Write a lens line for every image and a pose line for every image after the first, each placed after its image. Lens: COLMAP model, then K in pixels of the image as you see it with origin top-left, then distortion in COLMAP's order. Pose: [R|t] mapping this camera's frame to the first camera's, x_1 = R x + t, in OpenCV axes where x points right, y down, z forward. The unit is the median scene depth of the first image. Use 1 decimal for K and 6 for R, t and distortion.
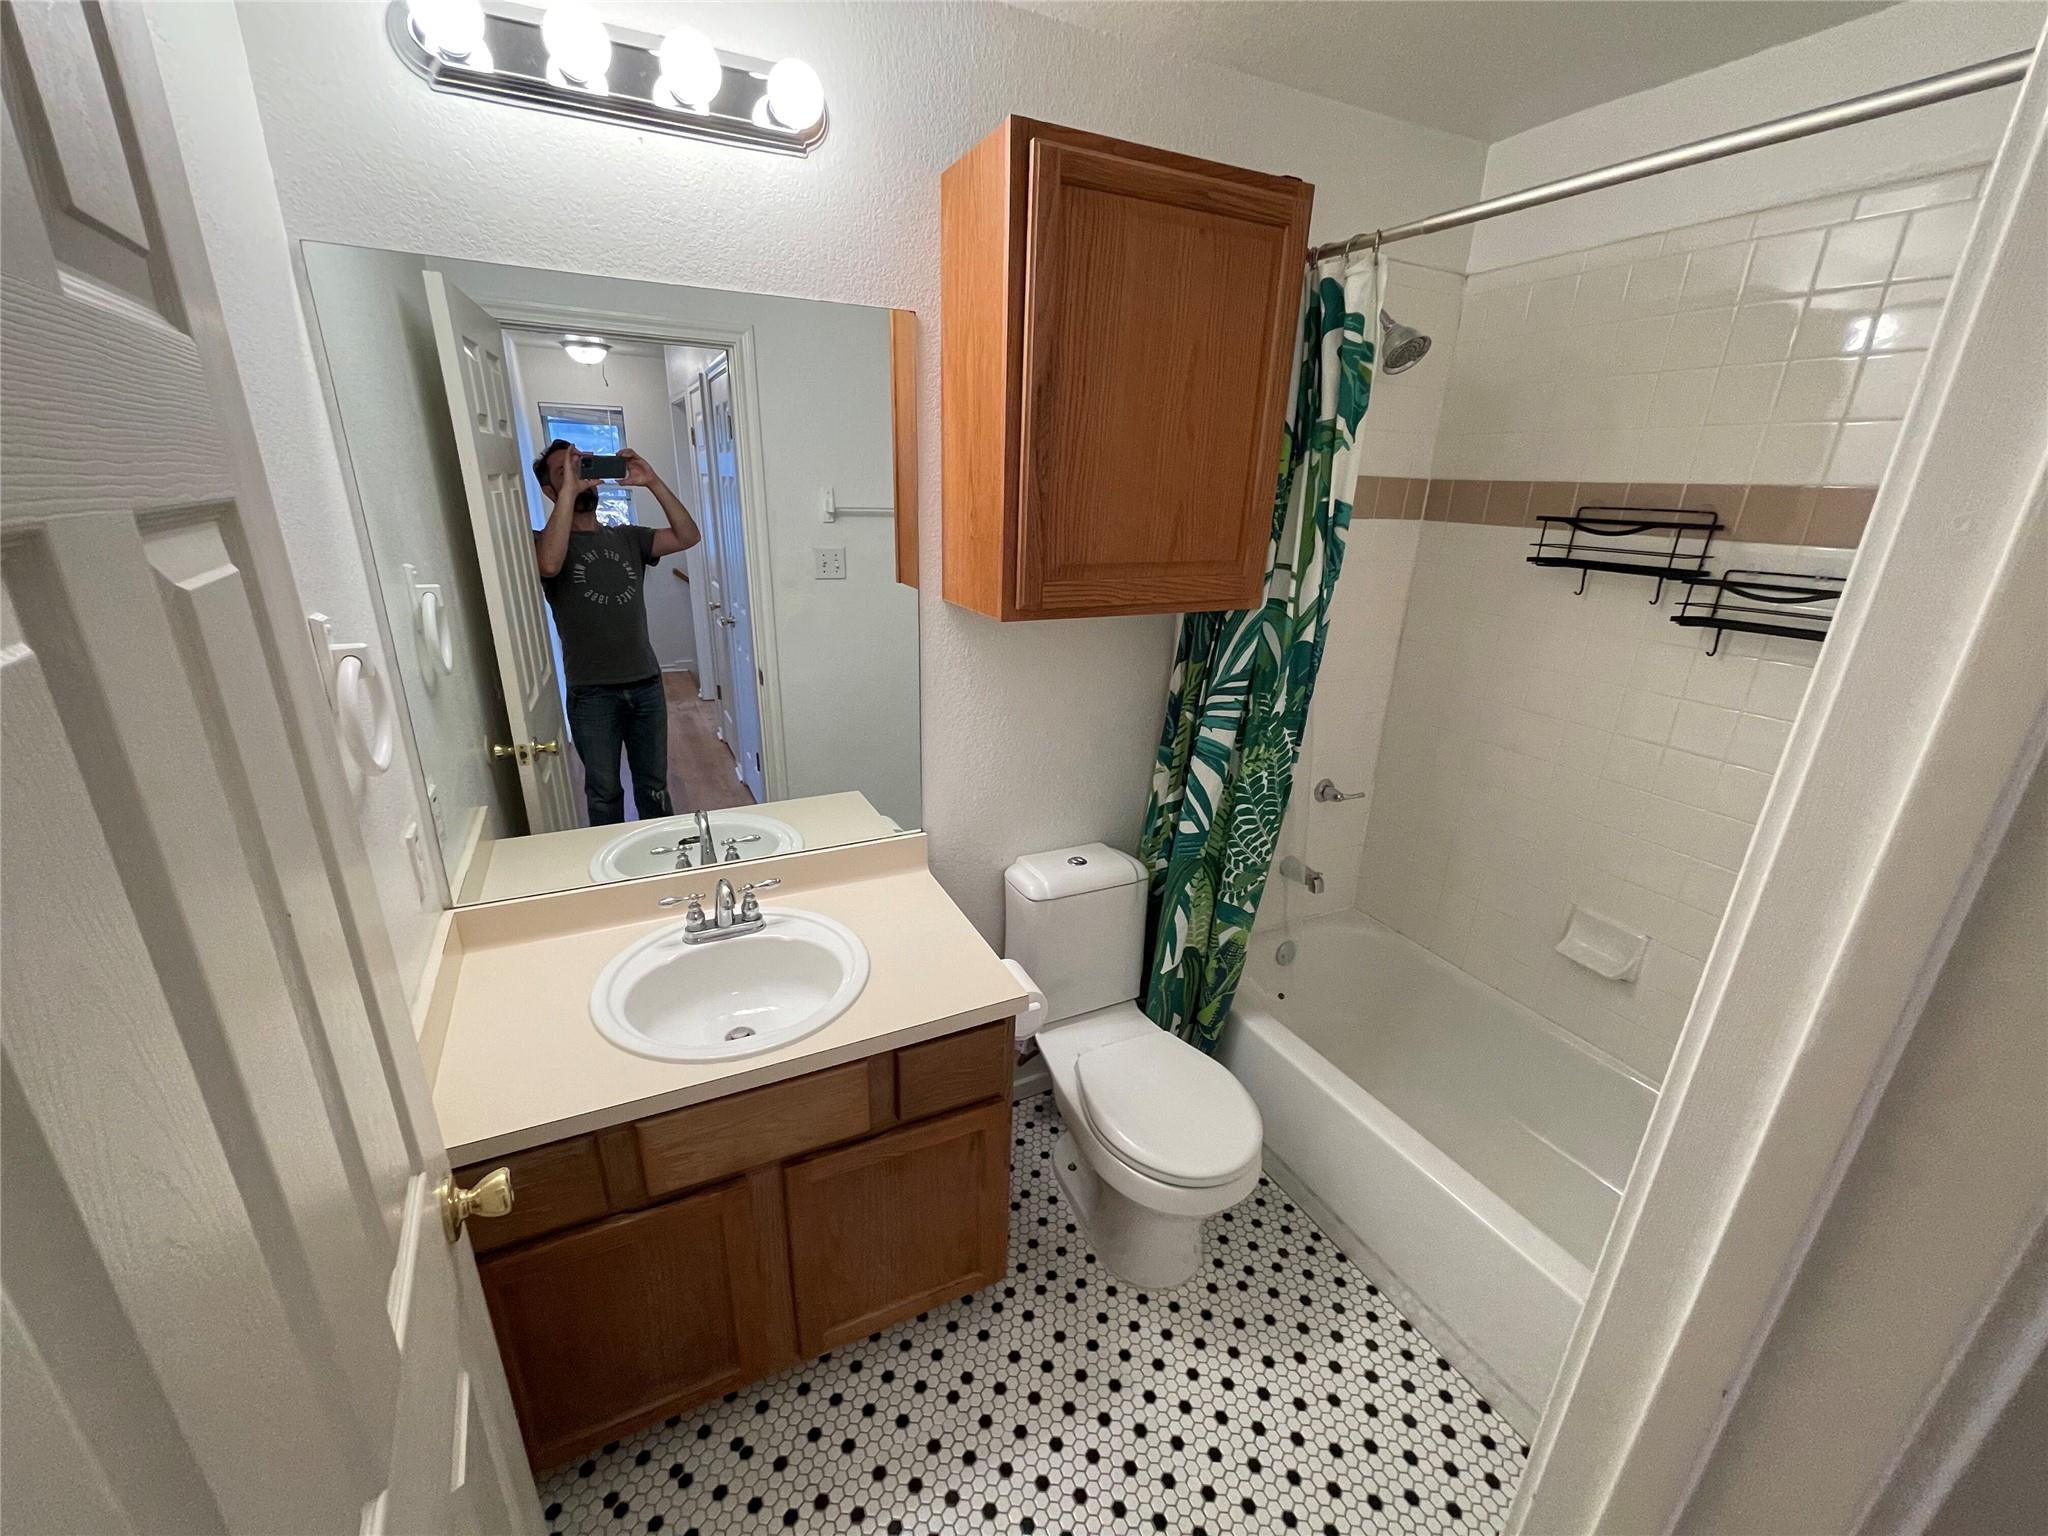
lens RADIAL K [[823.7, 0, 1015.5], [0, 823.7, 780.0], [0, 0, 1]] dist [-0.002469, 0.000919]
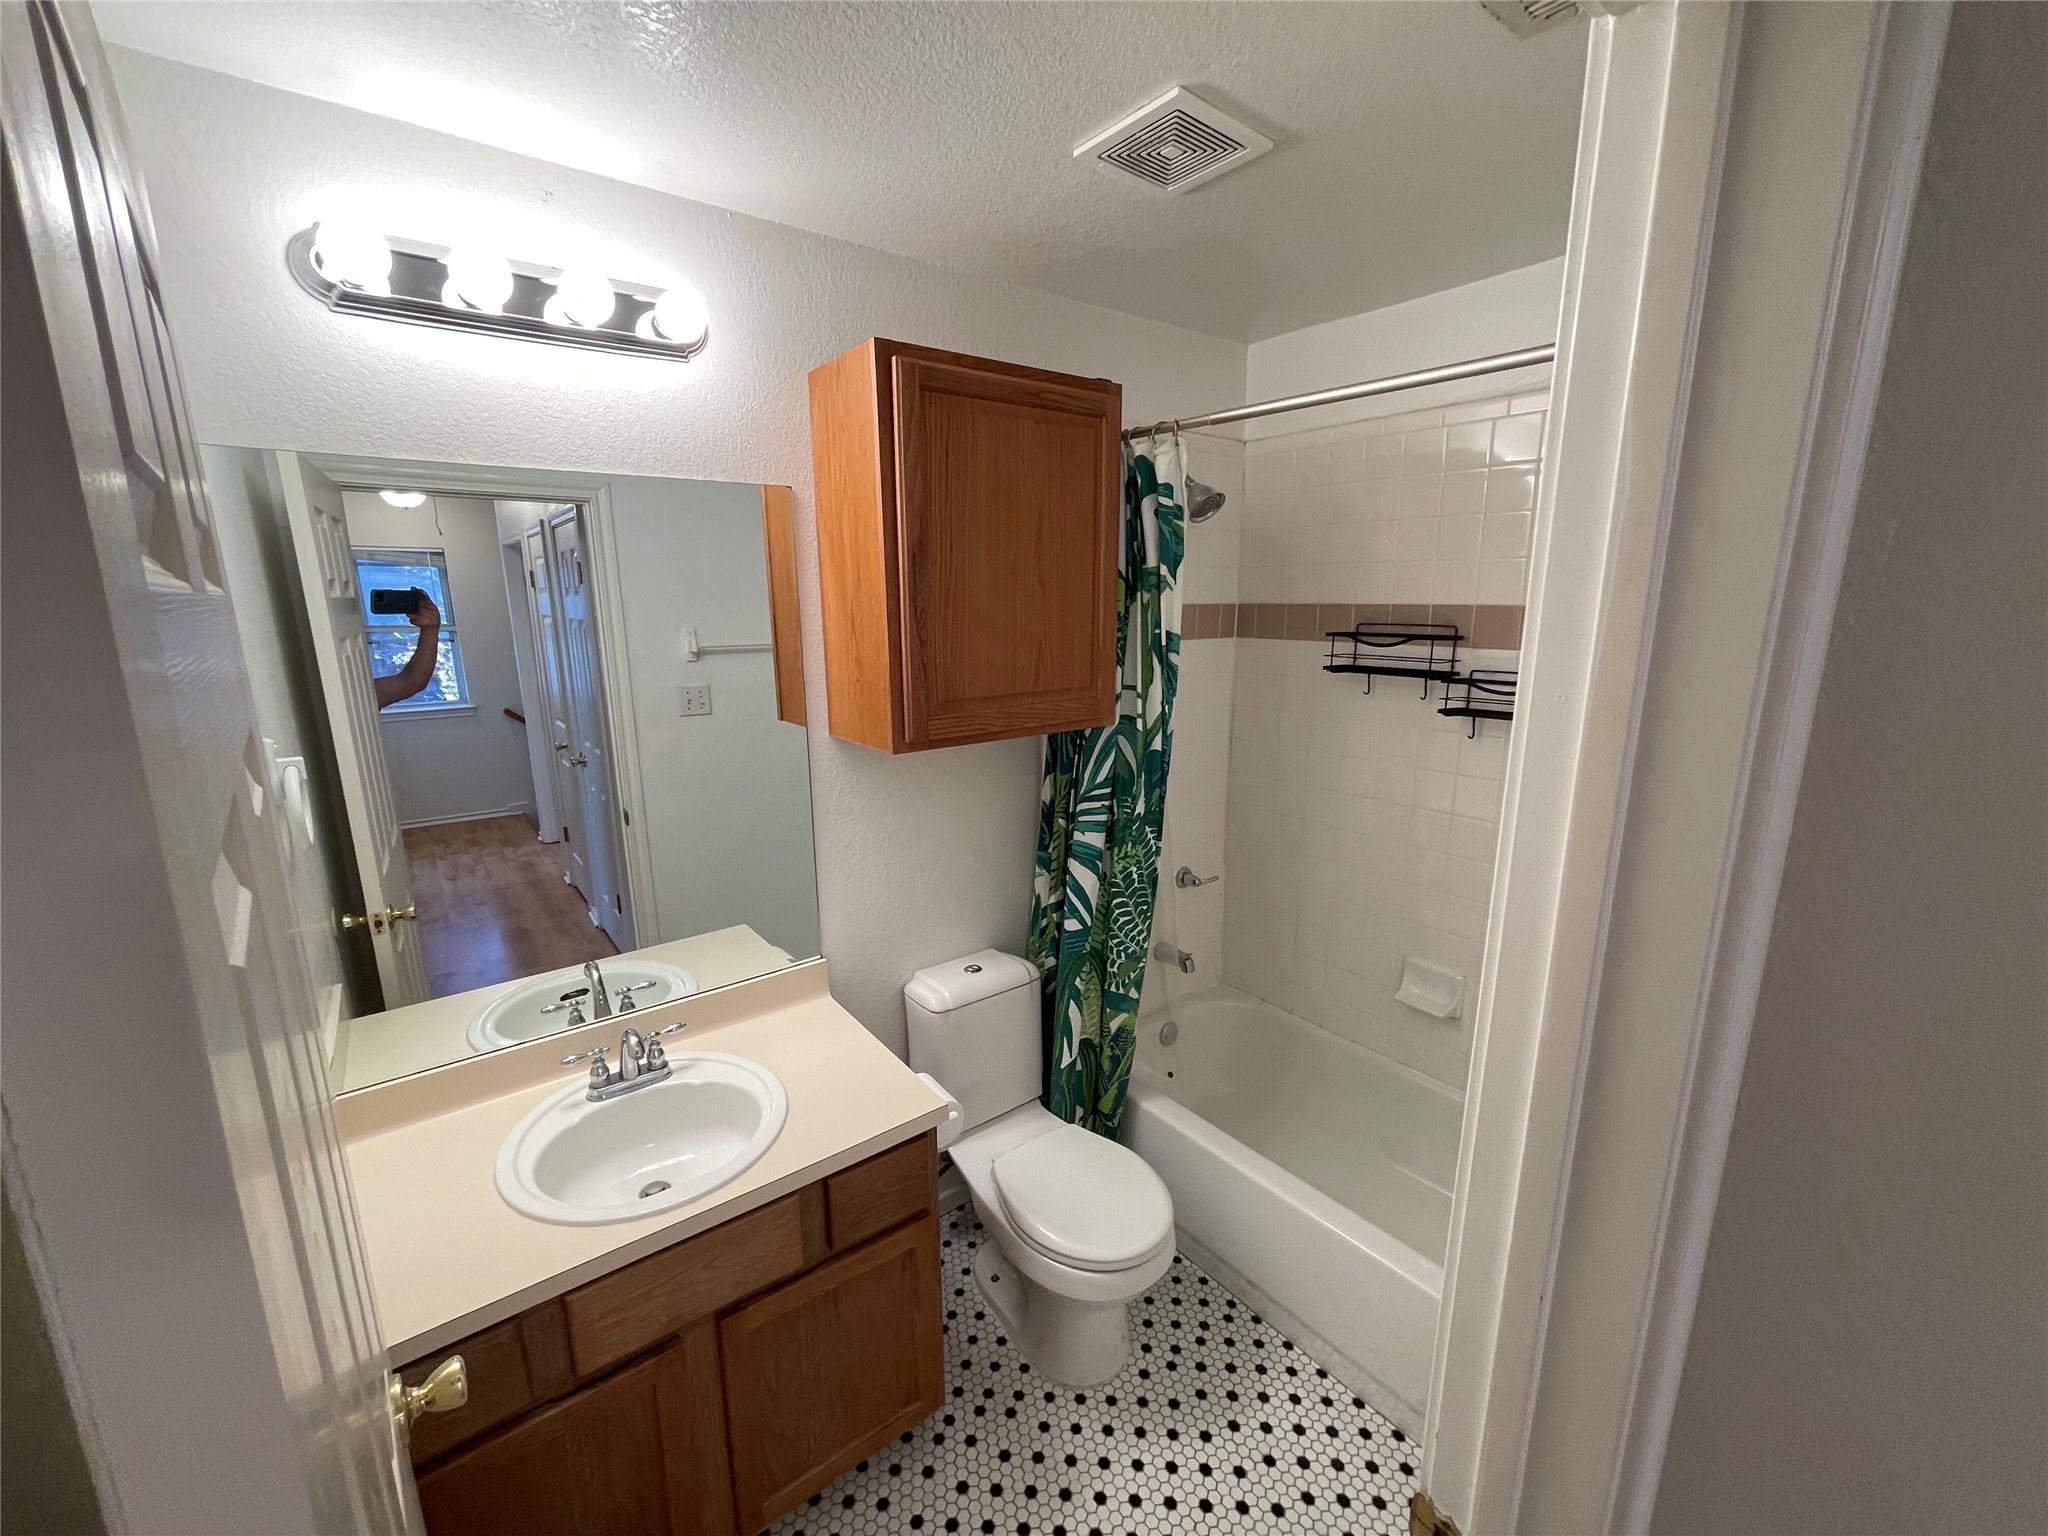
lens RADIAL K [[823.7, 0, 1014.3], [0, 823.7, 782.8], [0, 0, 1]] dist [-0.002469, 0.000919]
pose [[0.980946, -0.077720, 0.178060, -0.047976], [0.099208, 0.988384, -0.115133, -0.011651], [-0.167043, 0.130604, 0.977261, -0.078185]]
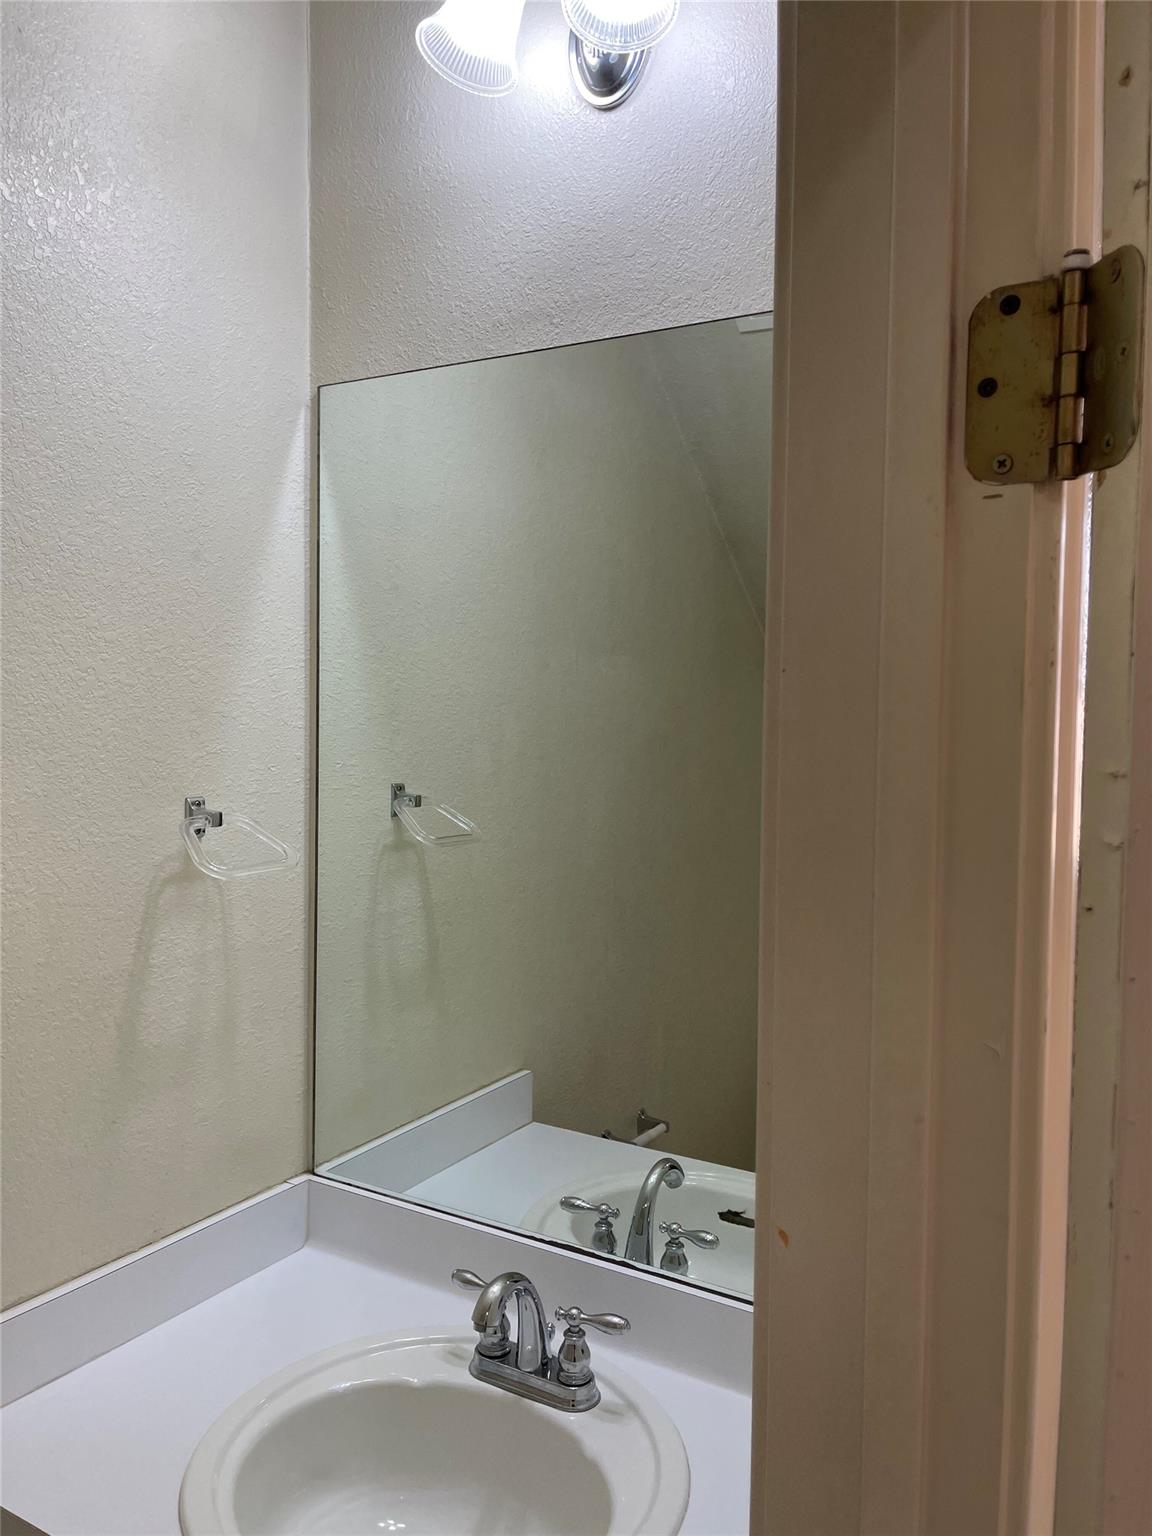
lens RADIAL K [[1167.0, 0, 585.3], [0, 1167.0, 769.1], [0, 0, 1]] dist [0.046634, -0.039038]
pose [[0.559758, 0.000988, -0.828656, 0.298083], [-0.264672, 0.947833, -0.177656, -0.068183], [0.785251, 0.318766, 0.530819, 0.458034]]
